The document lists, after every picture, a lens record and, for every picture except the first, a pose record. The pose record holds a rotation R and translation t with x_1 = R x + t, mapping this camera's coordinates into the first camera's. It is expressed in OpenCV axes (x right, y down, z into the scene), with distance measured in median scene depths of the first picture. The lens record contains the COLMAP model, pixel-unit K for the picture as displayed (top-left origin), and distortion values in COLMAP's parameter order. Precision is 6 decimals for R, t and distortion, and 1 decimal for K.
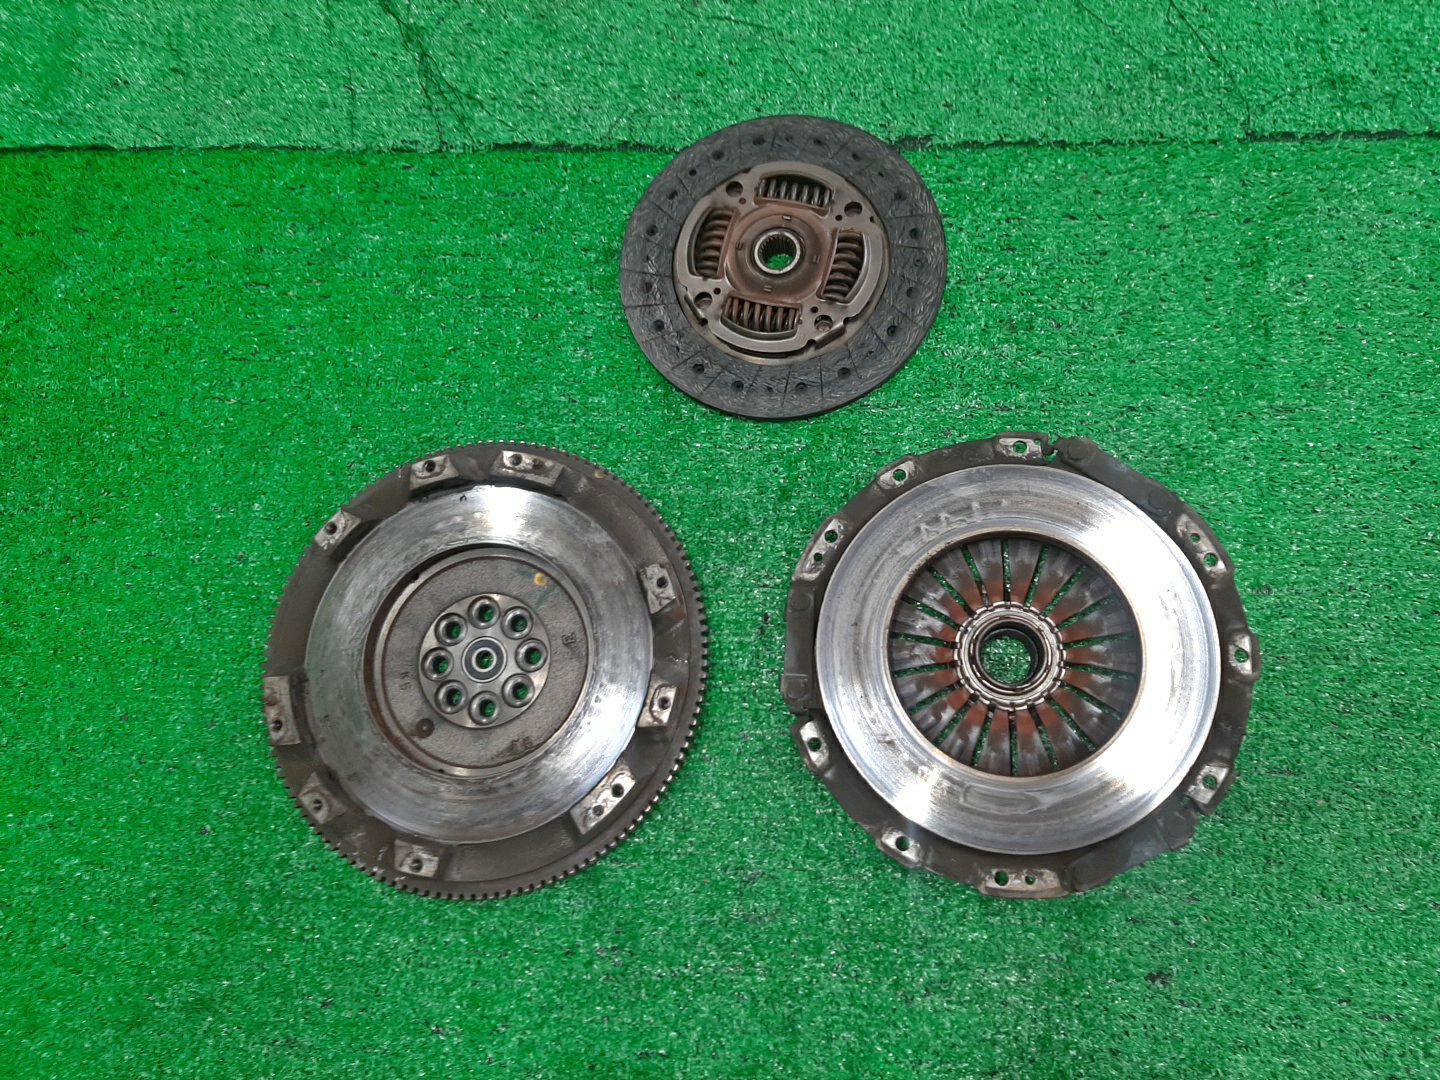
lens RADIAL K [[1111.6, 0, 720.0], [0, 1111.6, 540.0], [0, 0, 1]] dist [0.101109, -0.153589]
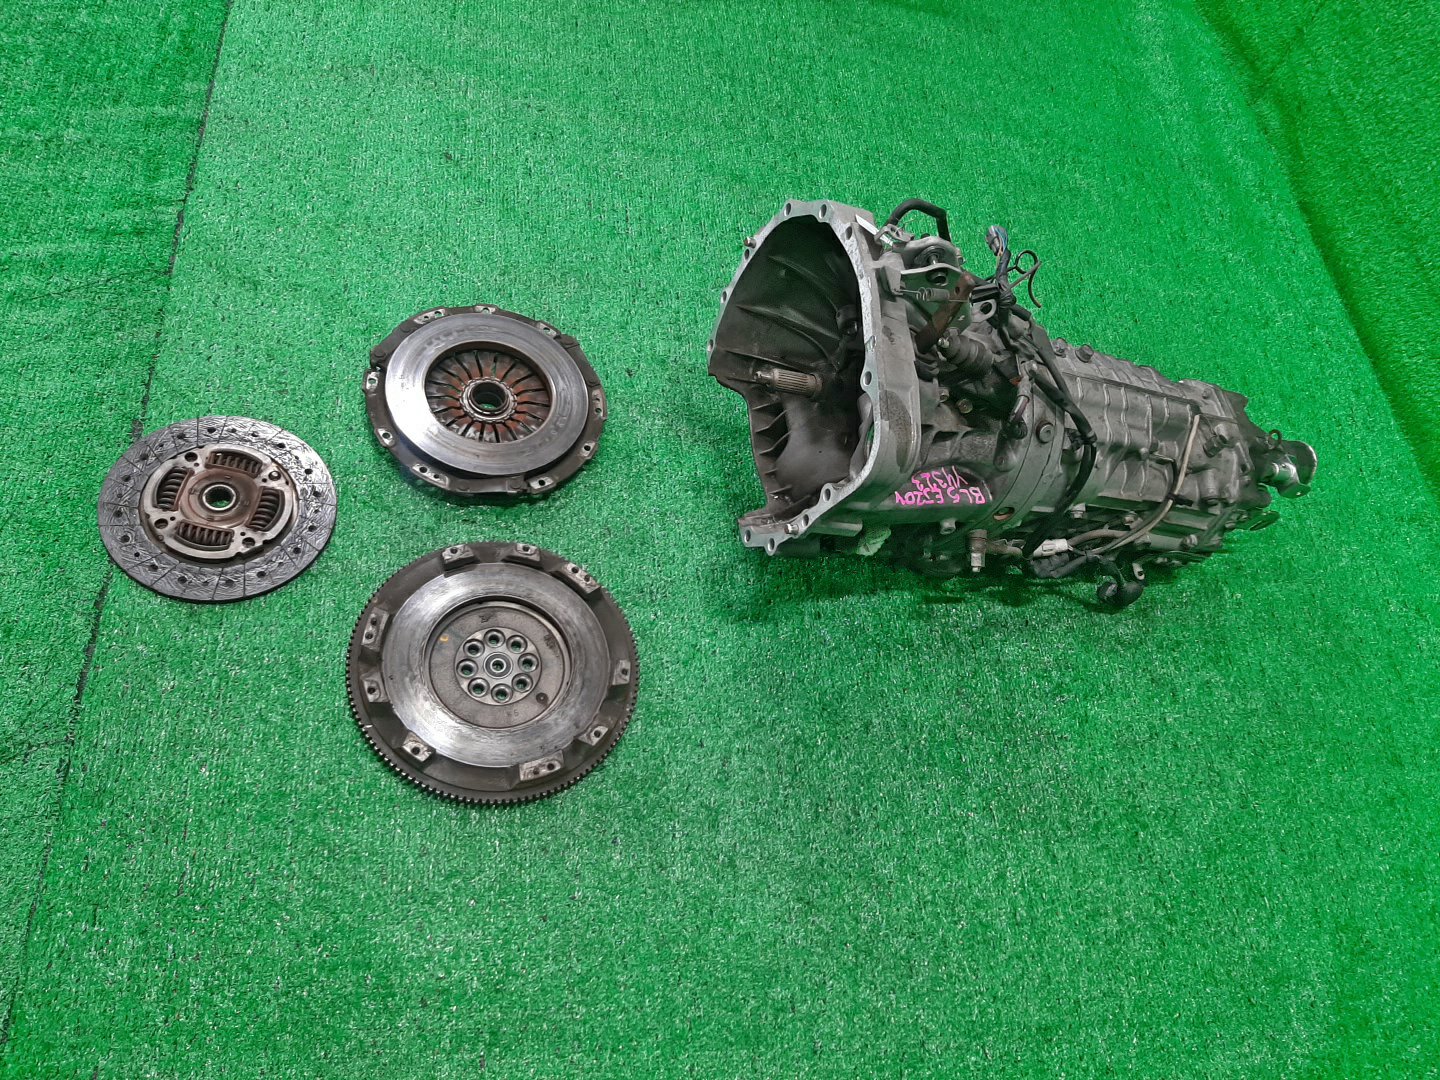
lens RADIAL K [[1111.6, 0, 720.0], [0, 1111.6, 540.0], [0, 0, 1]] dist [0.101109, -0.153589]
pose [[-0.174003, -0.803006, 0.570004, -1.040021], [0.873160, 0.141825, 0.466345, -0.388753], [-0.455318, 0.578850, 0.676475, -0.331480]]
